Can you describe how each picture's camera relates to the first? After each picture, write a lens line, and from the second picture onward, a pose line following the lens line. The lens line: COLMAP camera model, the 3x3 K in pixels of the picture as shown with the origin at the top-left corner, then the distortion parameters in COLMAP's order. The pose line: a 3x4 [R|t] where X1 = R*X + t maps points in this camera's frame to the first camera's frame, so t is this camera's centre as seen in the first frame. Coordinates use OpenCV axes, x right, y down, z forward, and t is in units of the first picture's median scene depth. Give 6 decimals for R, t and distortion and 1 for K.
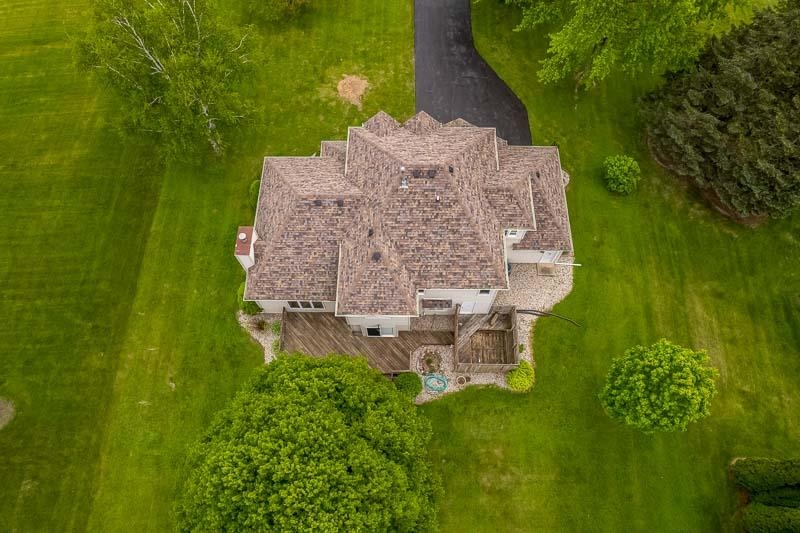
lens RADIAL K [[549.4, 0, 396.9], [0, 549.4, 261.6], [0, 0, 1]] dist [-0.043411, 0.033435]
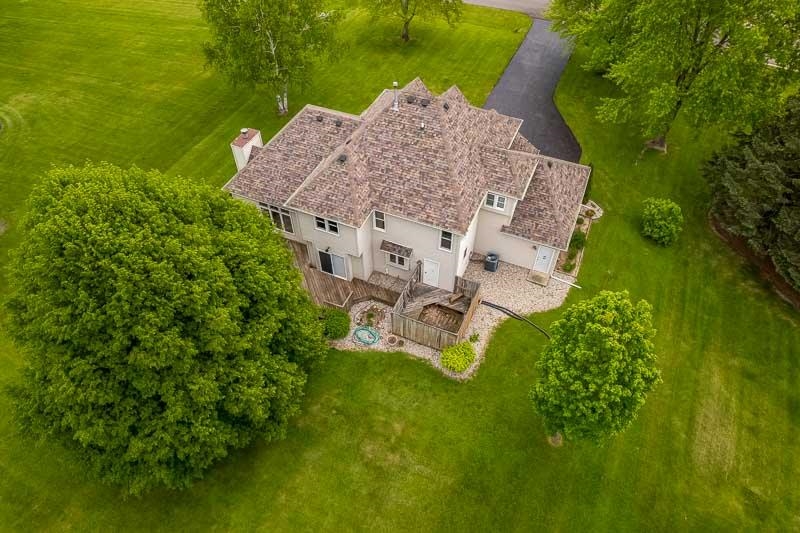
lens RADIAL K [[549.4, 0, 392.3], [0, 549.4, 261.8], [0, 0, 1]] dist [-0.043411, 0.033435]
pose [[0.917412, 0.286978, -0.275680, 0.319807], [-0.357088, 0.899425, -0.252037, 0.322952], [0.175624, 0.329664, 0.927619, 0.150157]]
